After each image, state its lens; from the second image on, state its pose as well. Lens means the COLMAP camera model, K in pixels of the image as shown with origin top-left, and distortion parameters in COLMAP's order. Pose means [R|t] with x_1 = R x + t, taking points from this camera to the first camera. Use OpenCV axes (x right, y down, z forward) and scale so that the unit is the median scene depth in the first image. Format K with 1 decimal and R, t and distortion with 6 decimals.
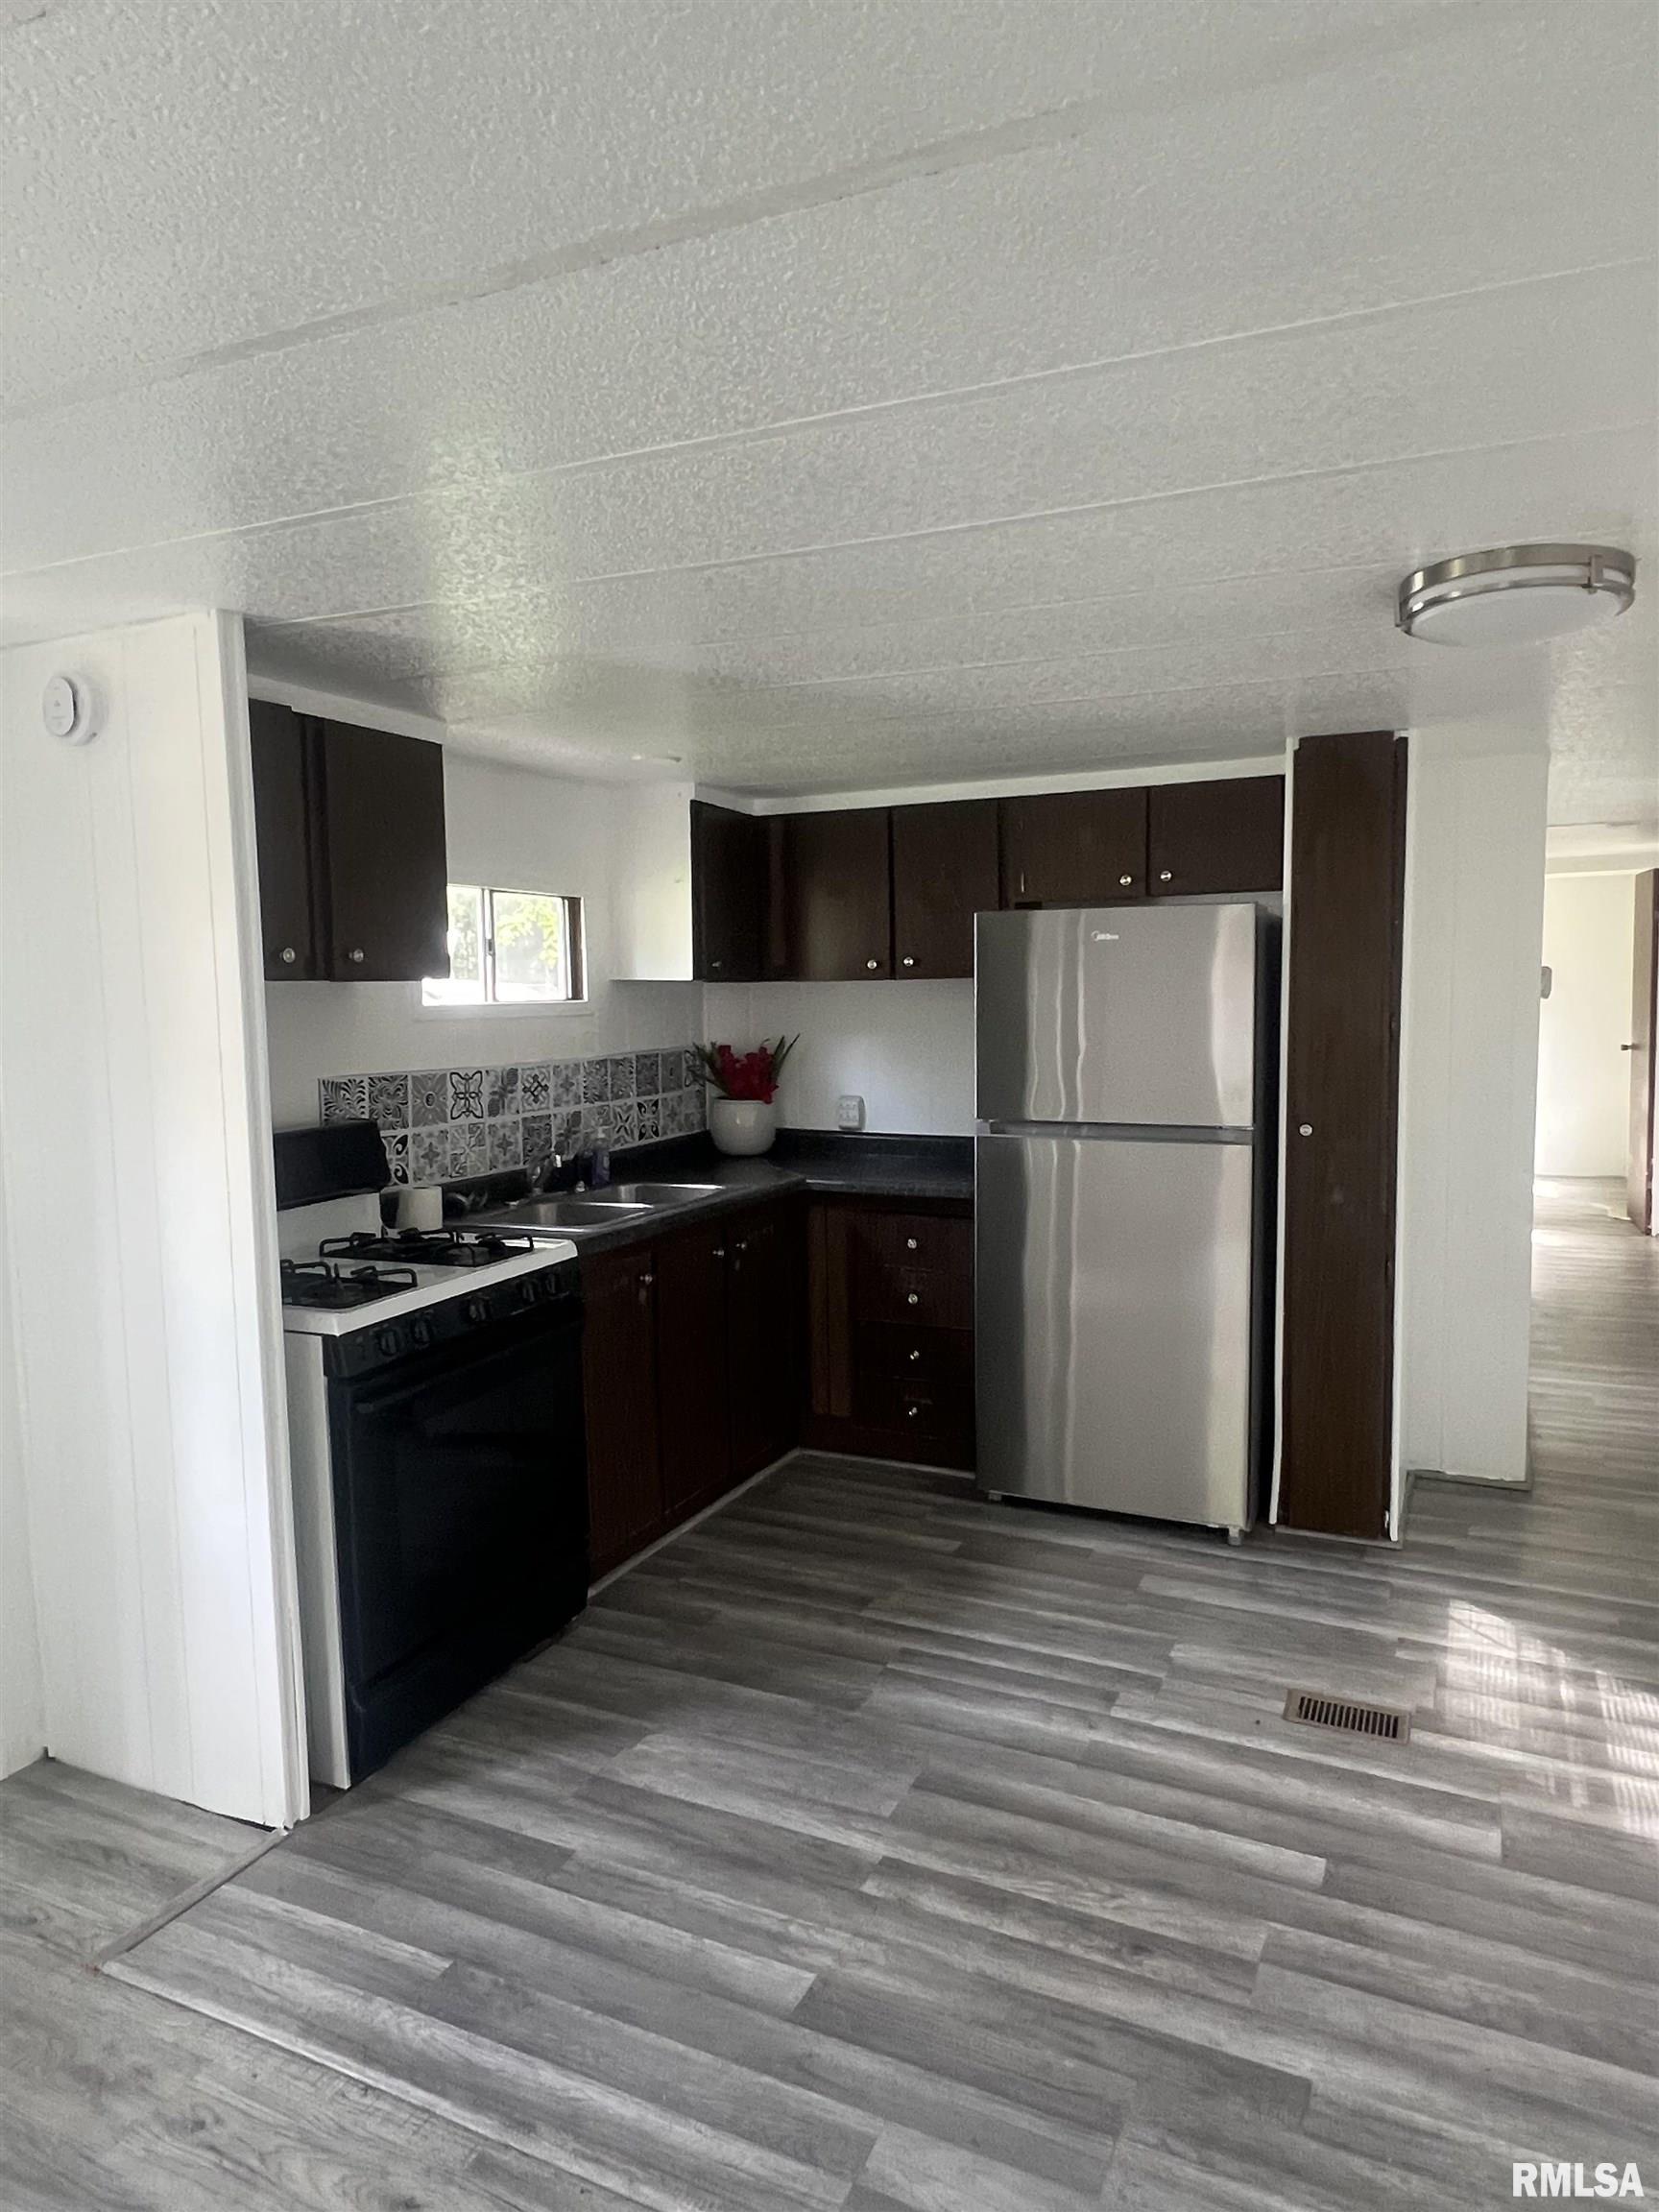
lens RADIAL K [[1401.5, 0, 836.8], [0, 1401.5, 1108.7], [0, 0, 1]] dist [-0.003643, 0.000632]
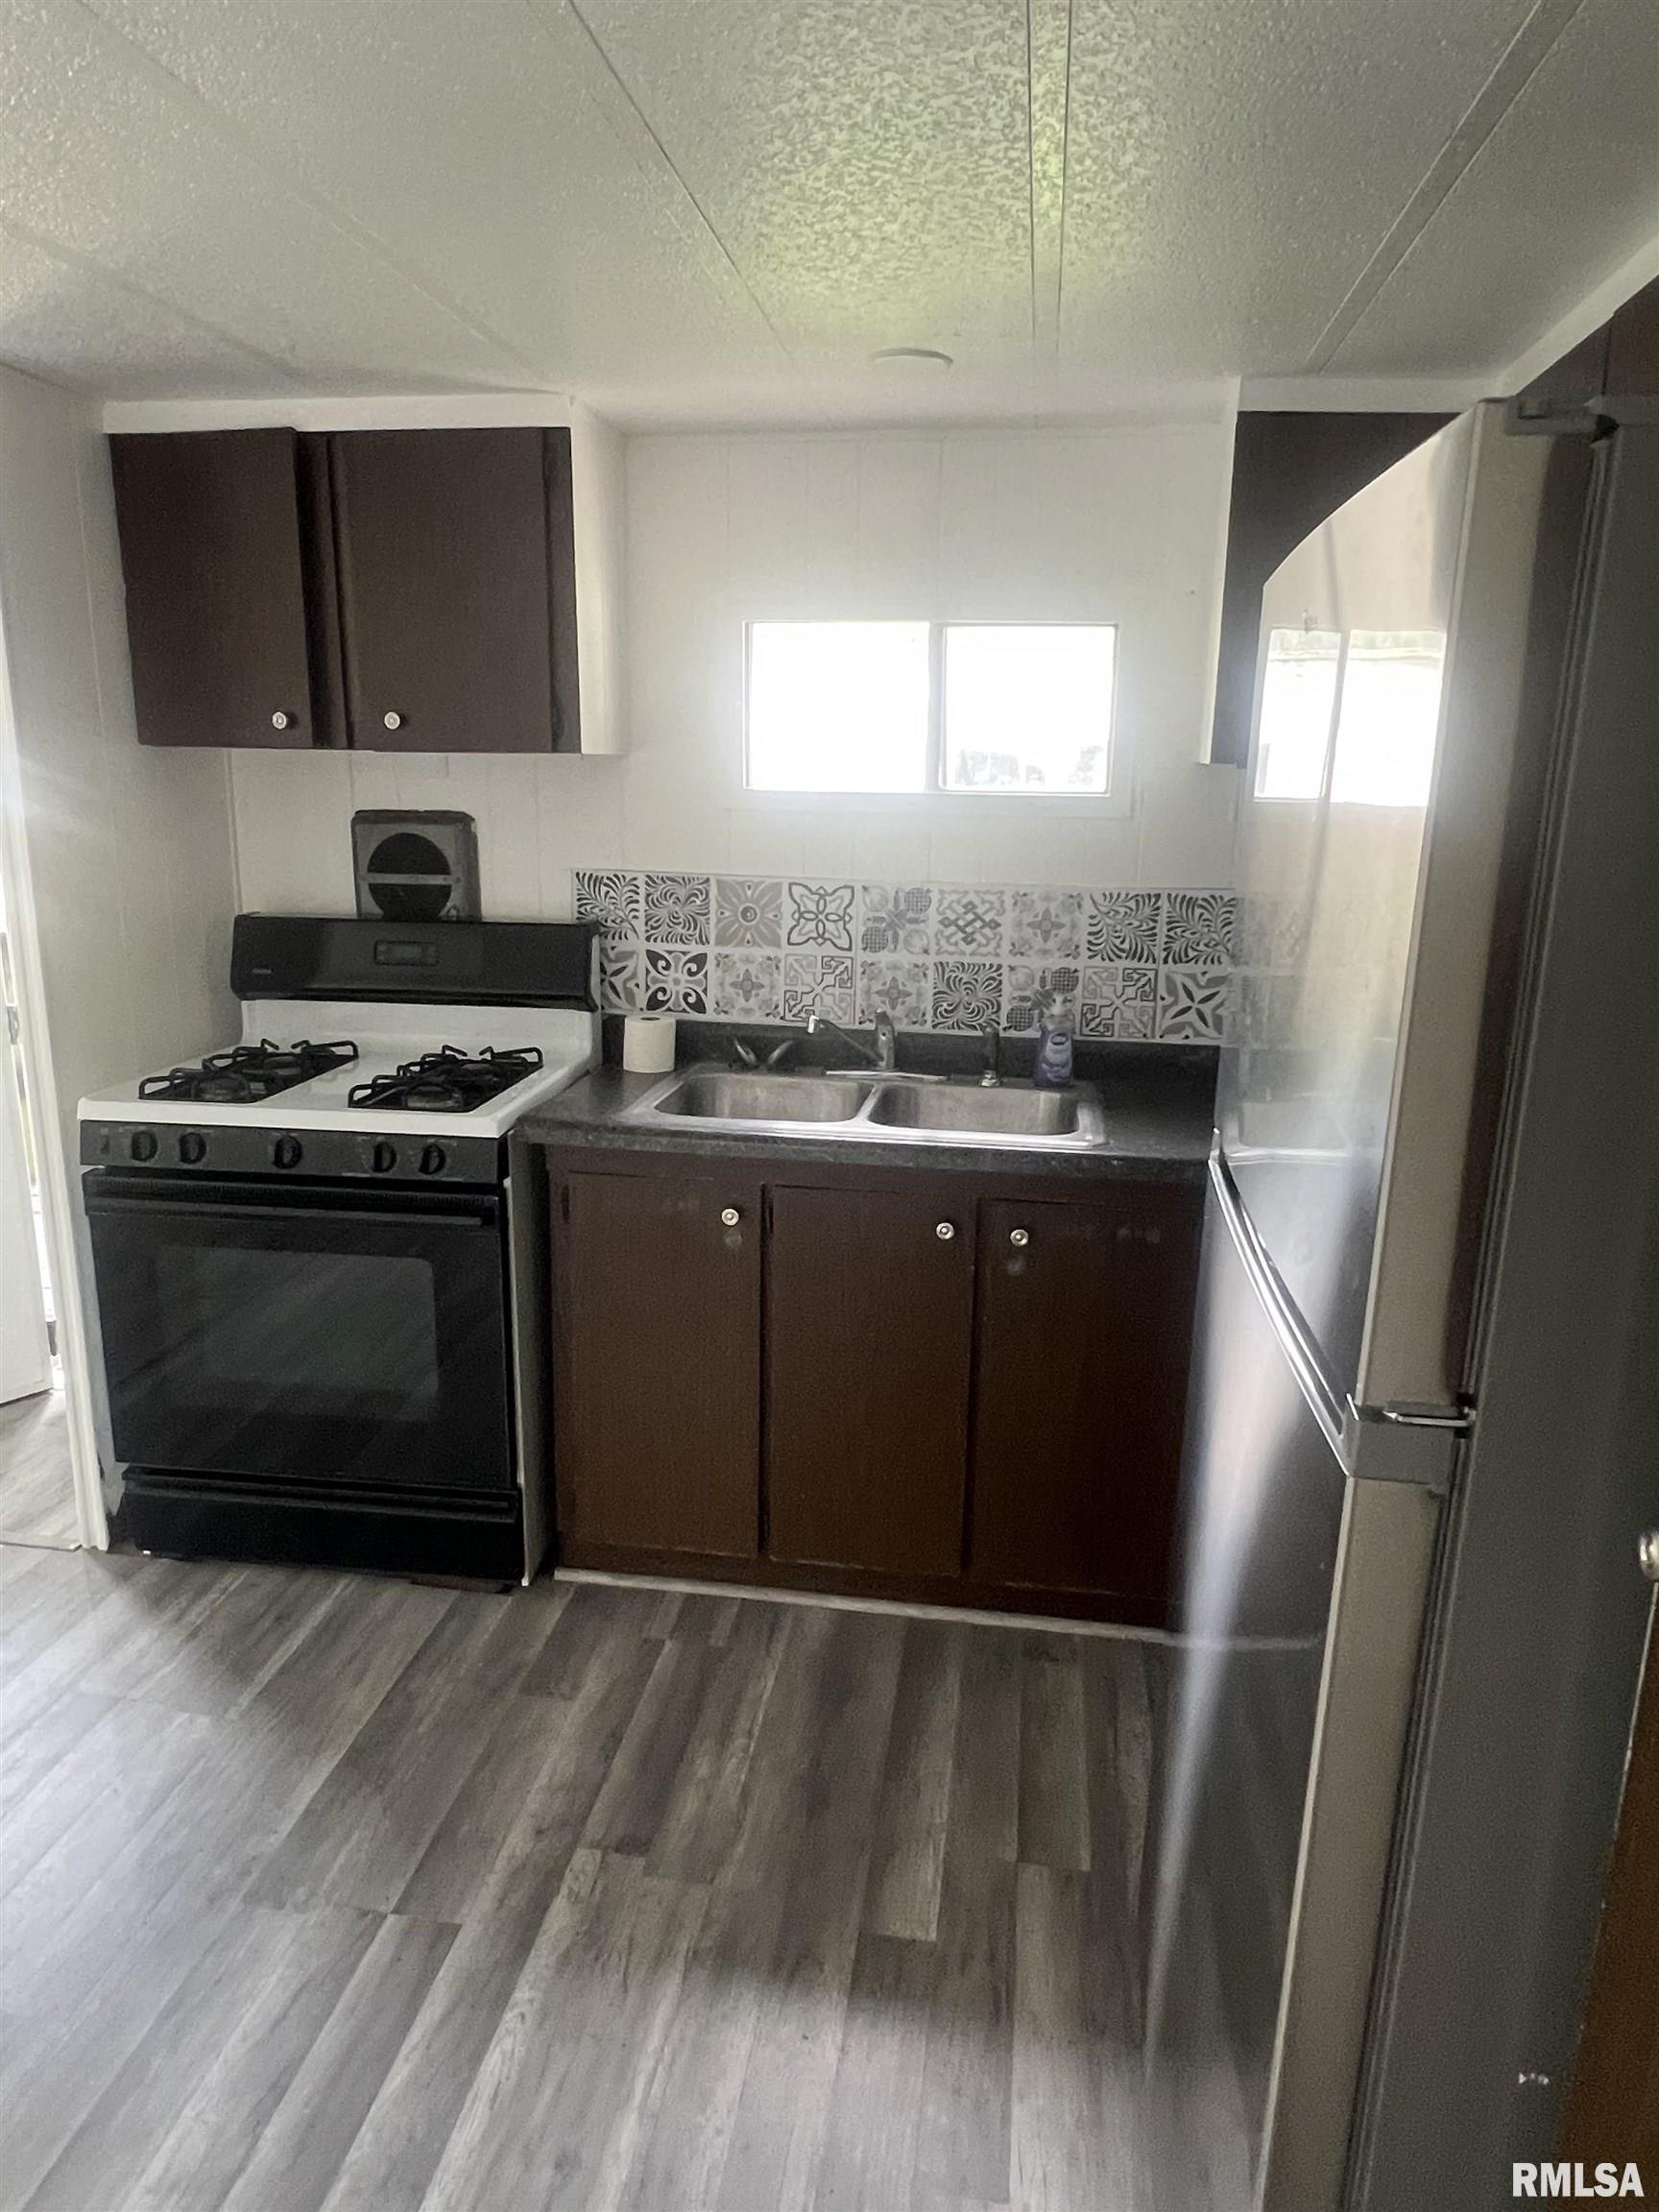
lens RADIAL K [[1402.2, 0, 823.8], [0, 1402.2, 1105.6], [0, 0, 1]] dist [-0.004985, 0.000410]
pose [[0.281811, 0.238982, -0.929231, 0.610823], [-0.104501, 0.970367, 0.217869, -0.100655], [0.953762, 0.035708, 0.298434, 1.061351]]
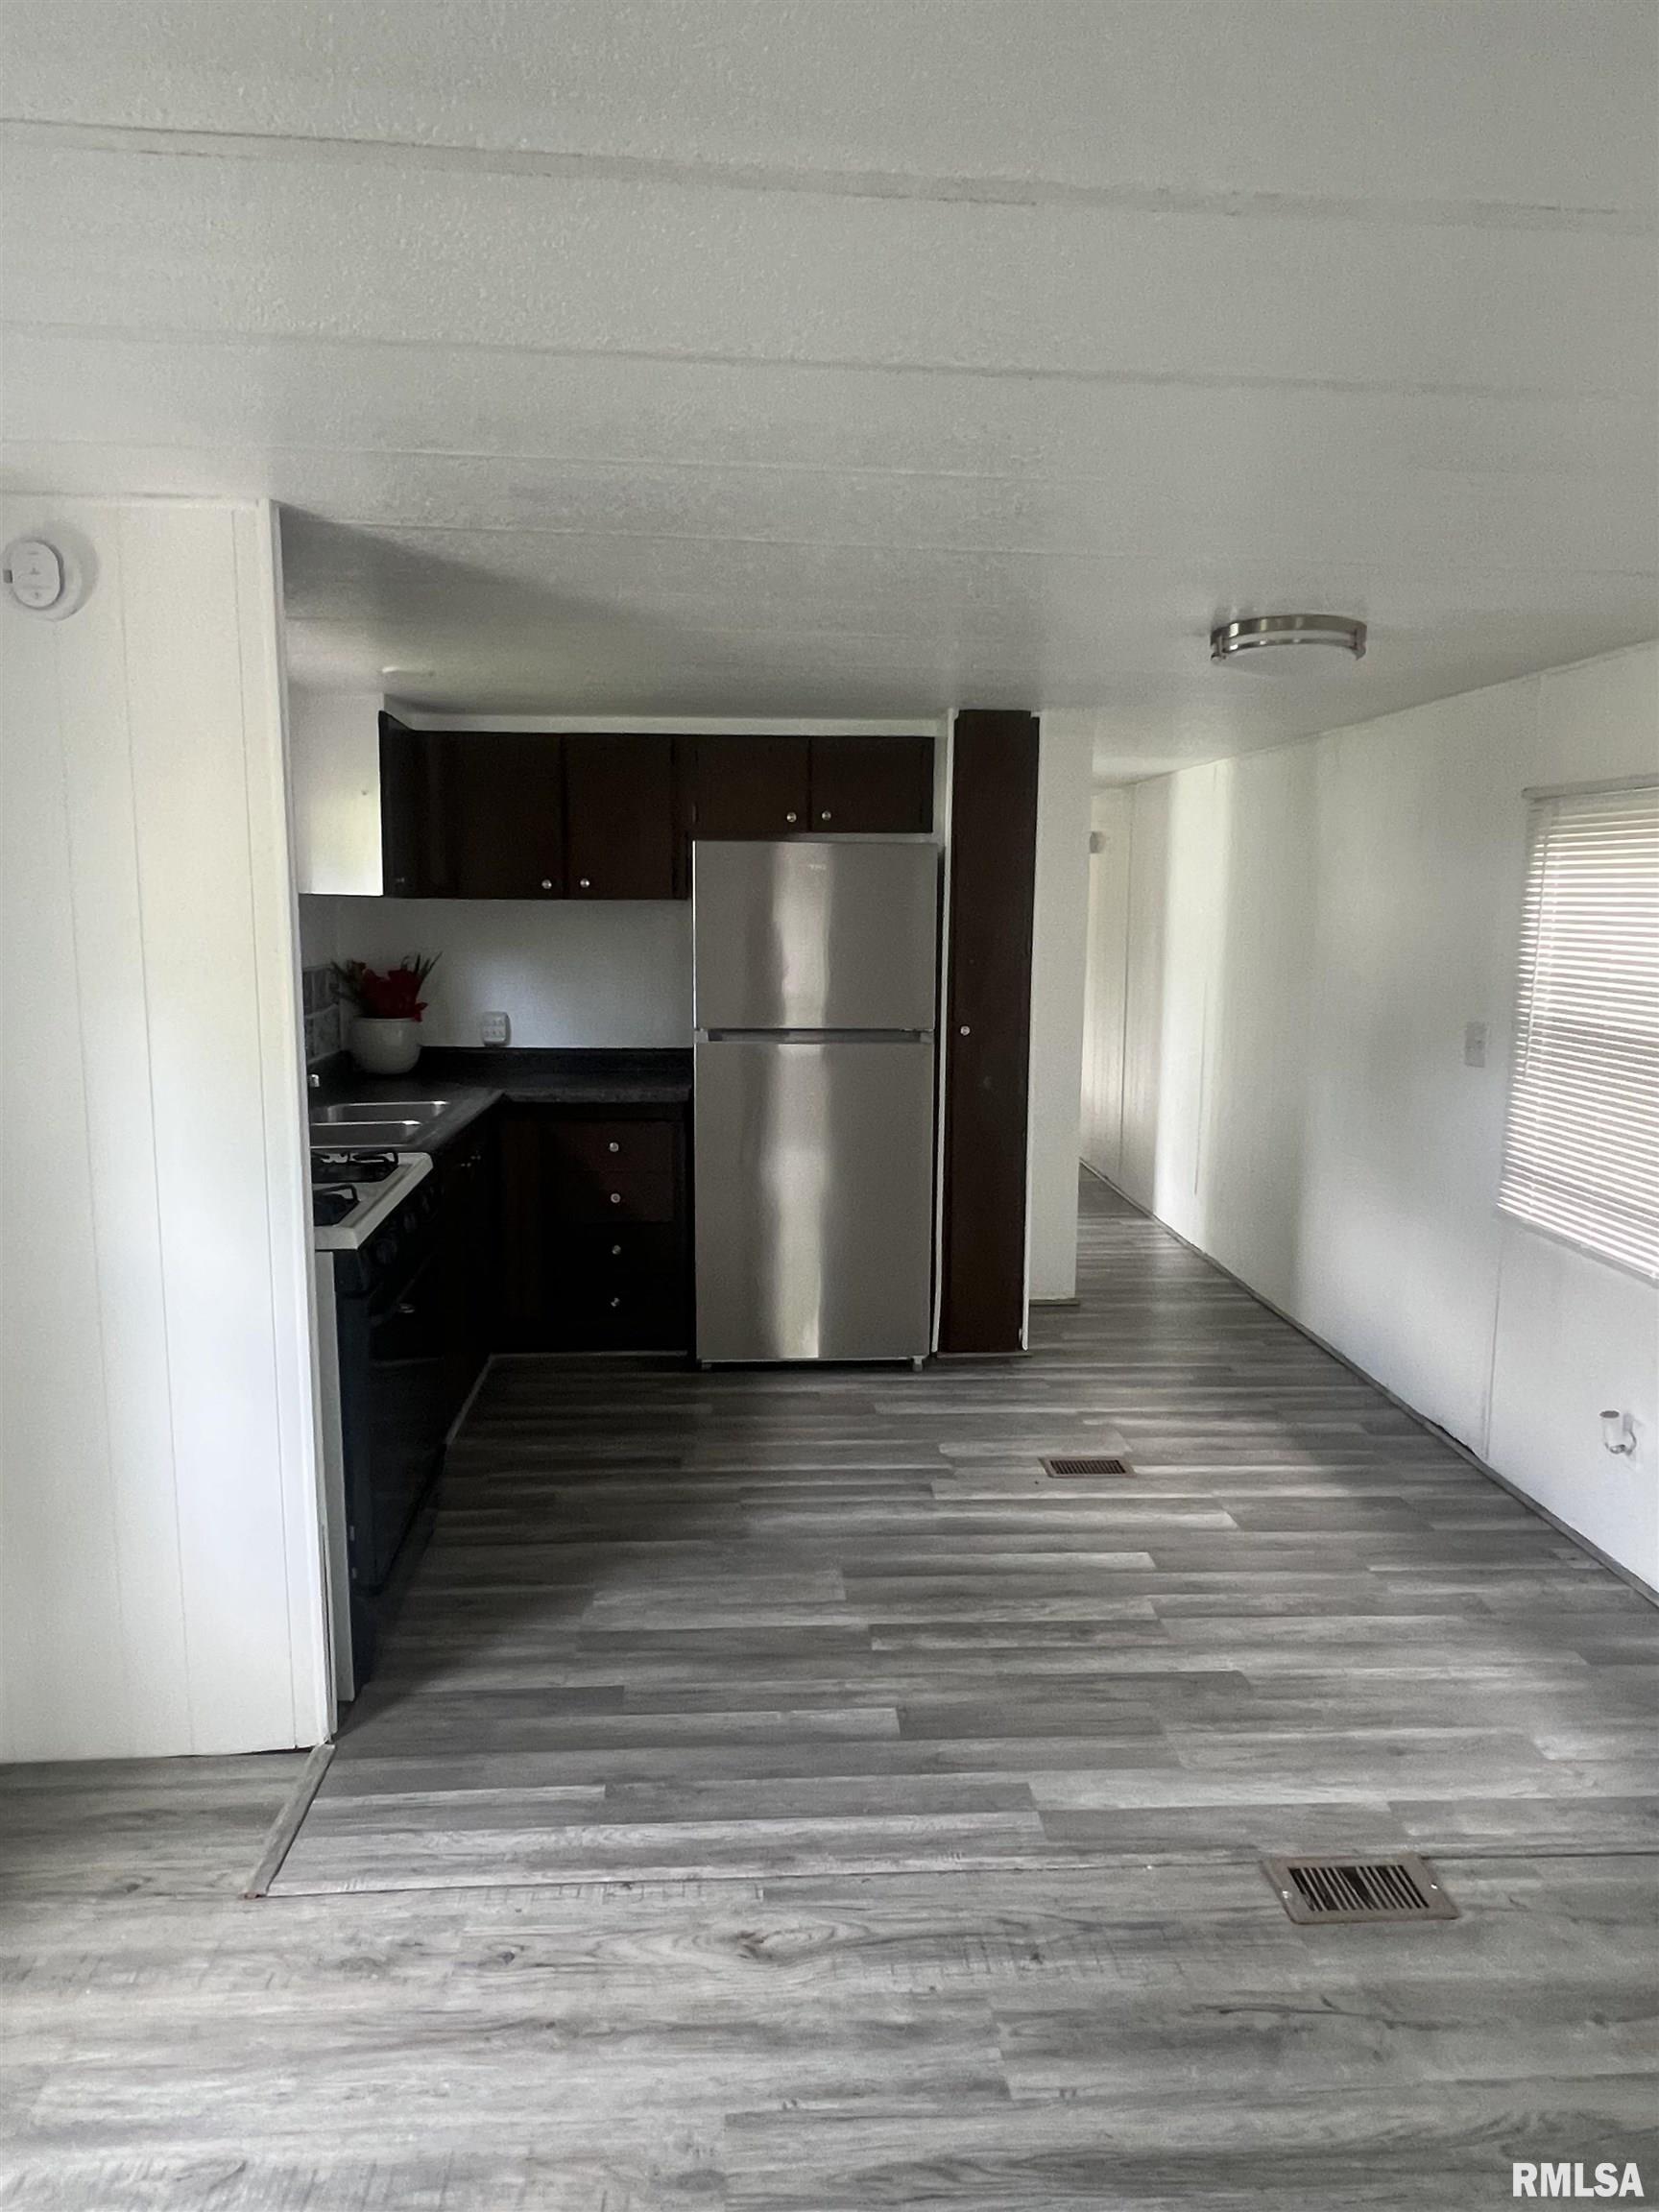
lens RADIAL K [[1400.1, 0, 836.4], [0, 1400.1, 1092.0], [0, 0, 1]] dist [-0.003556, -0.001166]
pose [[0.871344, -0.044460, 0.488654, -0.476510], [0.023126, 0.998501, 0.049611, 0.007021], [-0.490127, -0.031927, 0.871066, -0.029675]]
